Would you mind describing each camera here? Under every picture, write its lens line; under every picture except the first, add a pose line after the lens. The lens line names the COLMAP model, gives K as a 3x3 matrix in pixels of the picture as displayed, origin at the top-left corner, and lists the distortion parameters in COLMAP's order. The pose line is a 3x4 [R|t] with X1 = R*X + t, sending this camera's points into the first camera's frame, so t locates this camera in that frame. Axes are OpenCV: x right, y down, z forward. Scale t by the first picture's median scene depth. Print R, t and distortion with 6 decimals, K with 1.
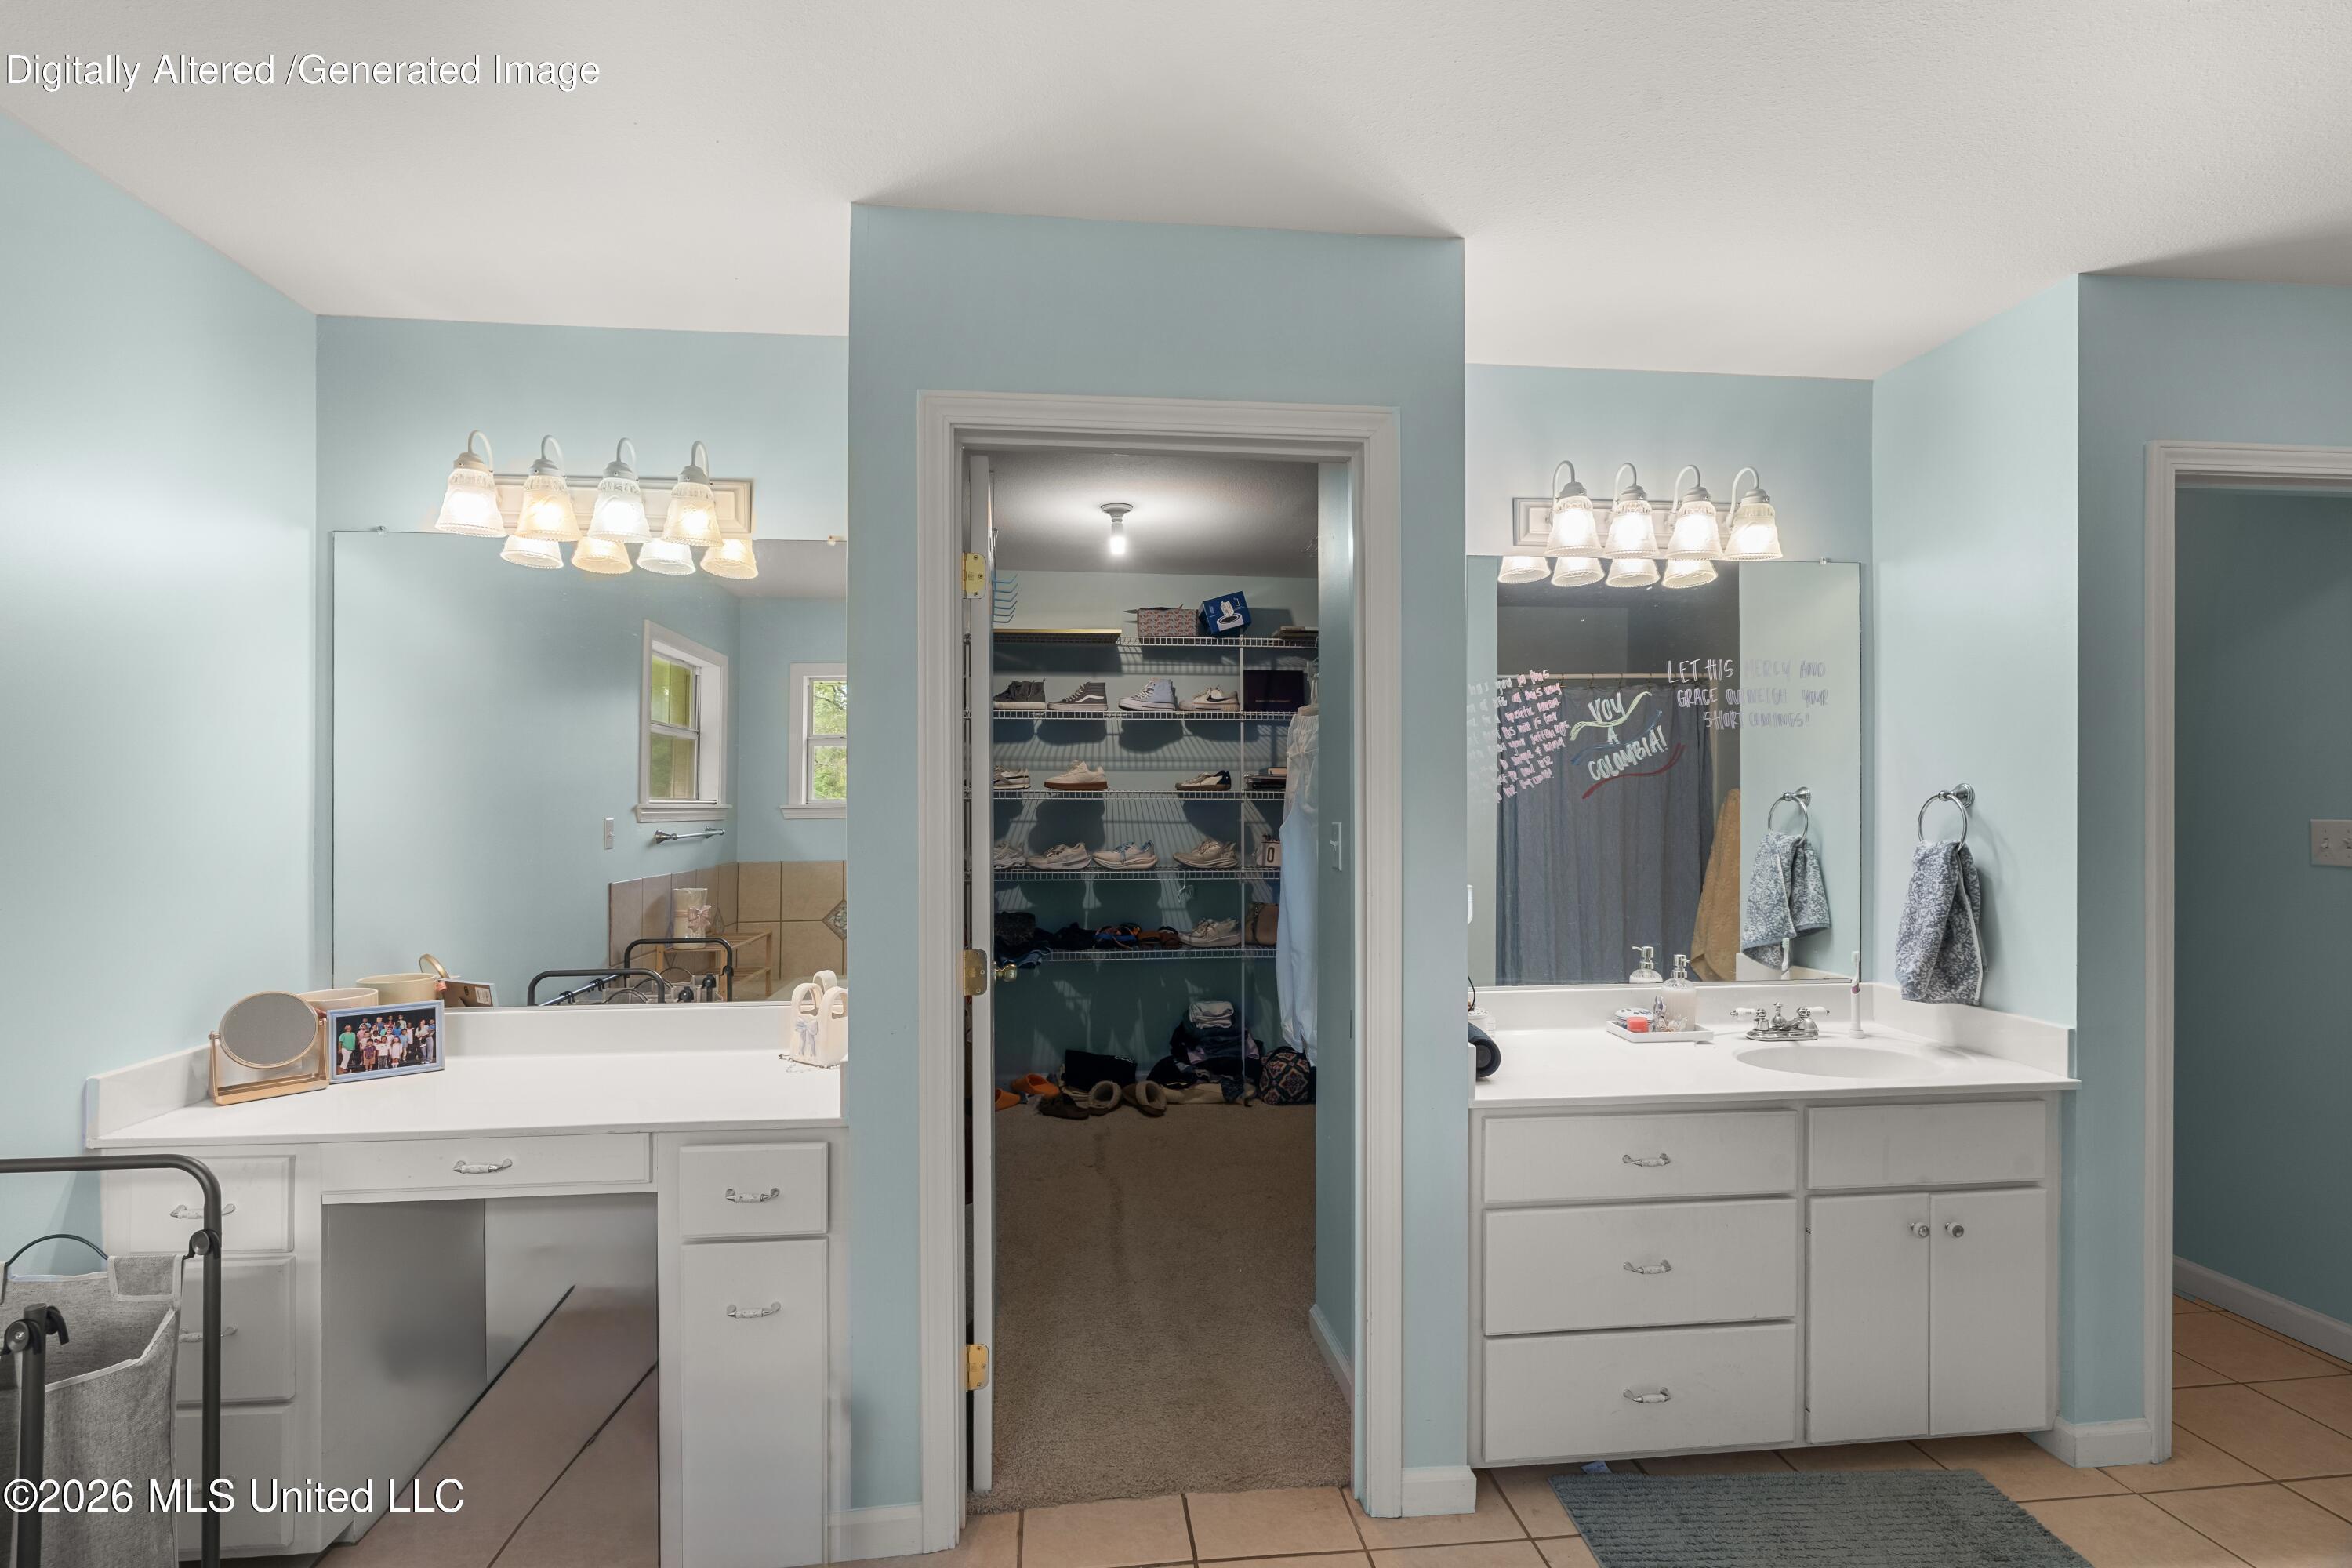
lens RADIAL K [[1055.1, 0, 1181.0], [0, 1055.1, 803.1], [0, 0, 1]] dist [-0.007500, 0.002274]
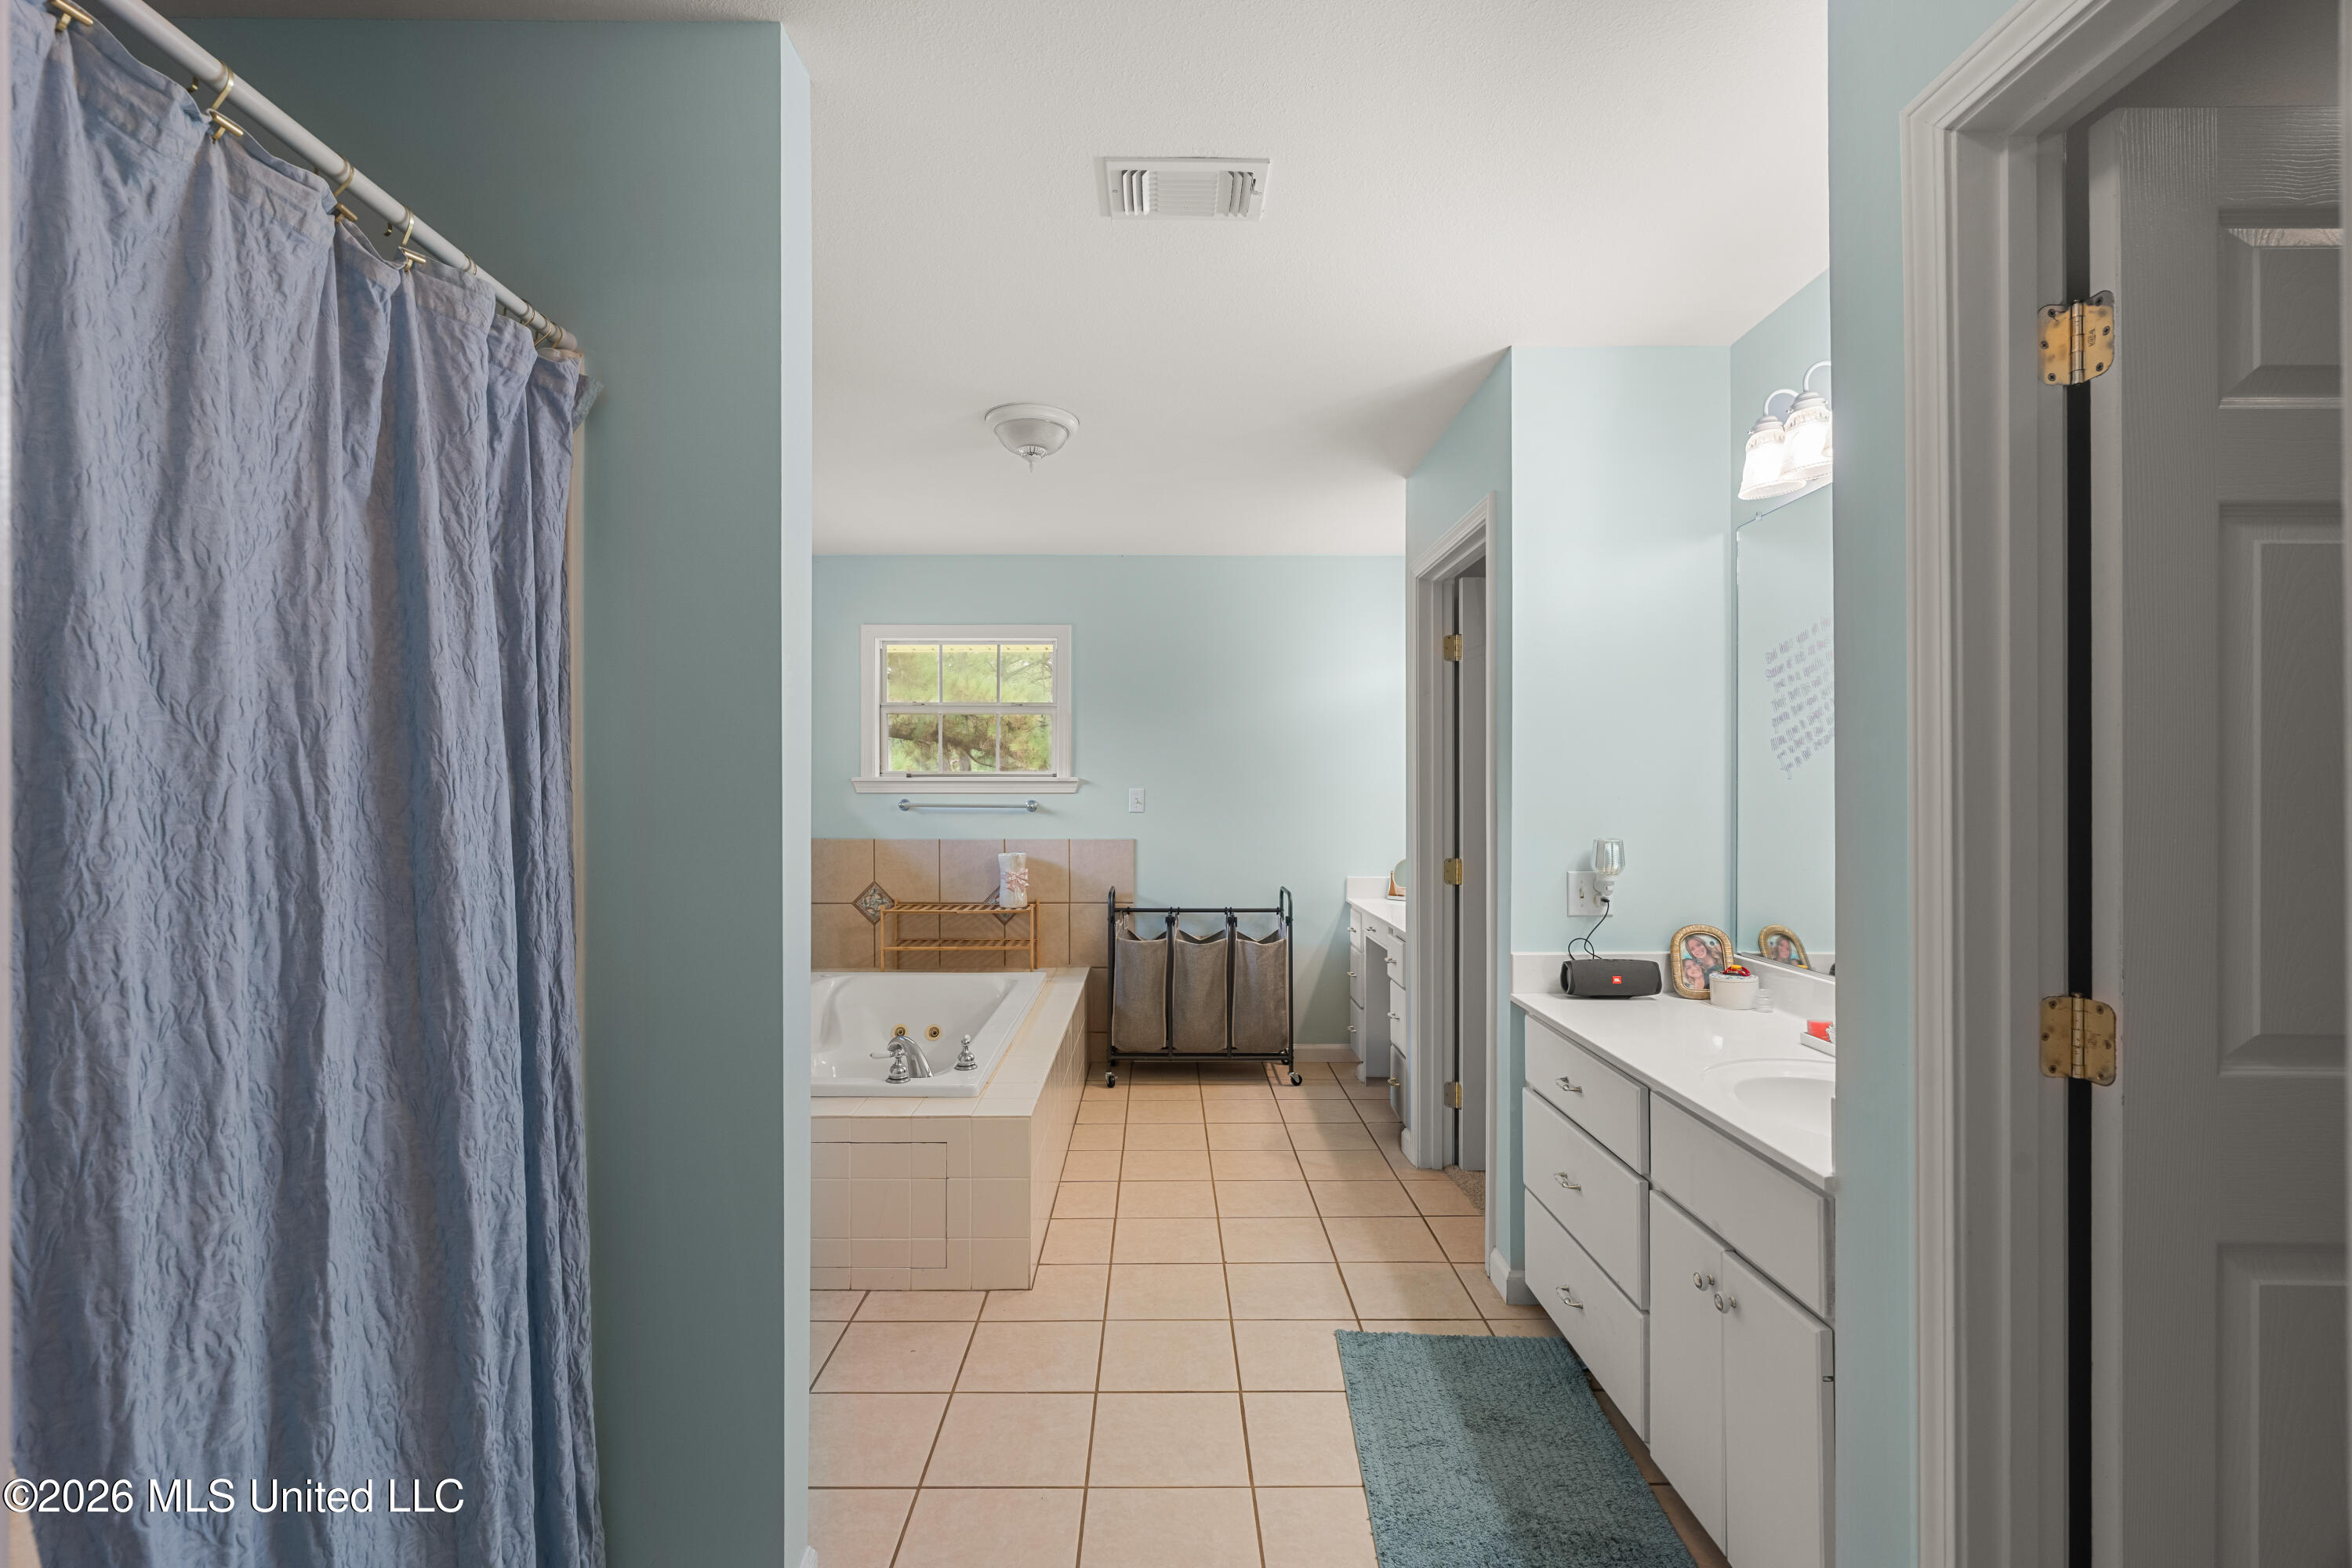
lens RADIAL K [[1055.1, 0, 1168.6], [0, 1055.1, 797.6], [0, 0, 1]] dist [-0.007500, 0.002274]
pose [[-0.096119, 0.005507, -0.995355, 1.254331], [-0.000600, 0.999984, 0.005591, 0.021353], [0.995370, 0.001135, -0.096114, 0.536842]]
